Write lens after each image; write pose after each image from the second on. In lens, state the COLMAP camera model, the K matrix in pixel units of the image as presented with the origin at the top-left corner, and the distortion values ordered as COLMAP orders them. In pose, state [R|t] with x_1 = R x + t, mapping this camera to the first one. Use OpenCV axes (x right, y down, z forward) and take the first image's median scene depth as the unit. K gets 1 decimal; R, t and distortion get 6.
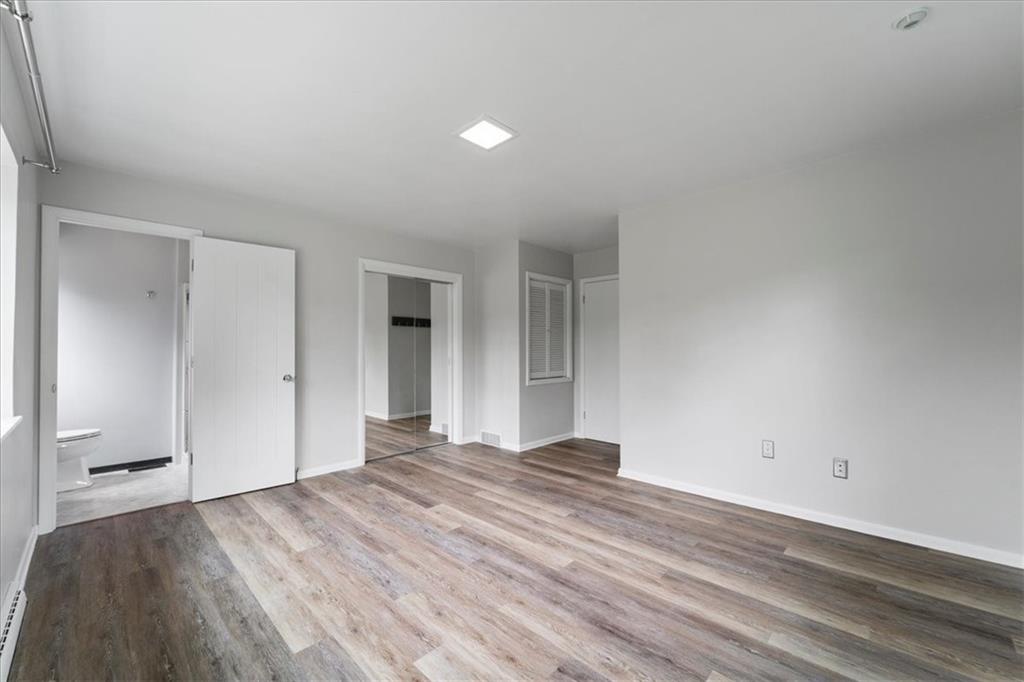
lens RADIAL K [[411.4, 0, 512.8], [0, 411.4, 344.6], [0, 0, 1]] dist [-0.002676, -0.000698]
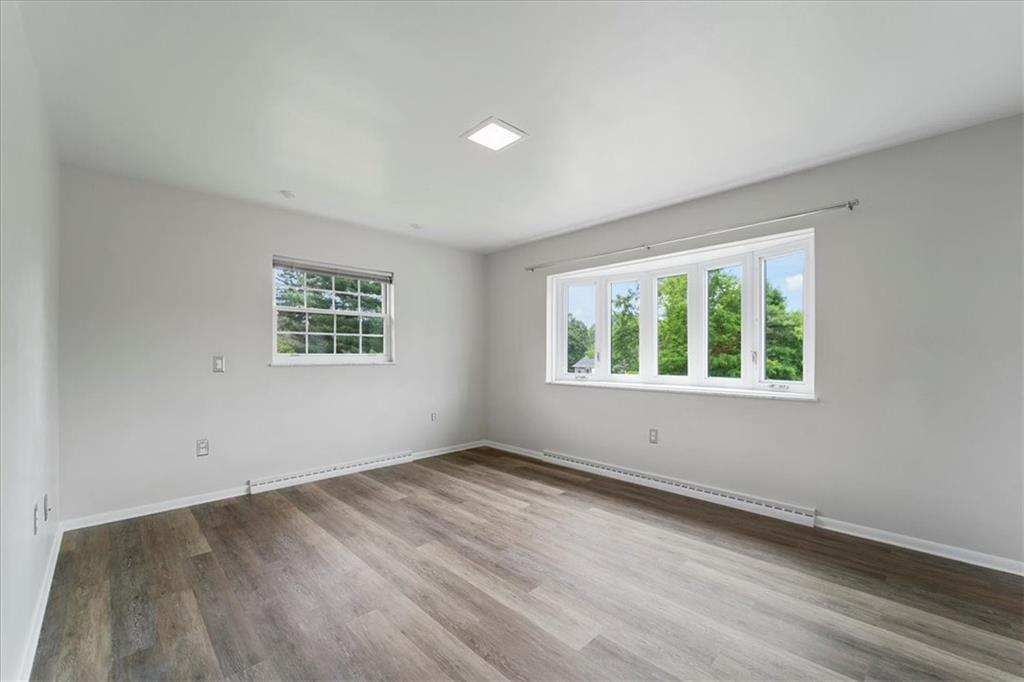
lens RADIAL K [[414.3, 0, 514.5], [0, 414.3, 355.6], [0, 0, 1]] dist [-0.002832, -0.000446]
pose [[-0.999771, 0.005001, 0.020821, -0.140661], [0.004899, 0.999976, -0.004949, 0.021079], [-0.020846, -0.004846, -0.999771, 2.094207]]
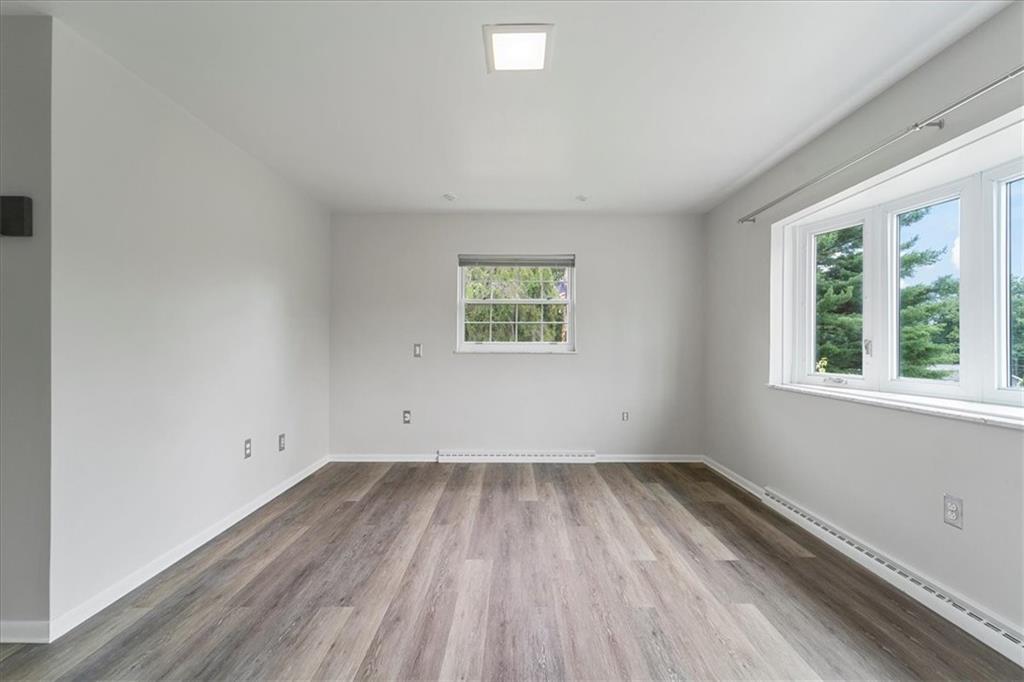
lens RADIAL K [[411.4, 0, 512.8], [0, 411.4, 344.6], [0, 0, 1]] dist [-0.002676, -0.000698]
pose [[-0.696699, 0.002433, 0.717359, -0.622126], [-0.006175, 0.999937, -0.009389, 0.027960], [-0.717337, -0.010971, -0.696640, 1.598184]]
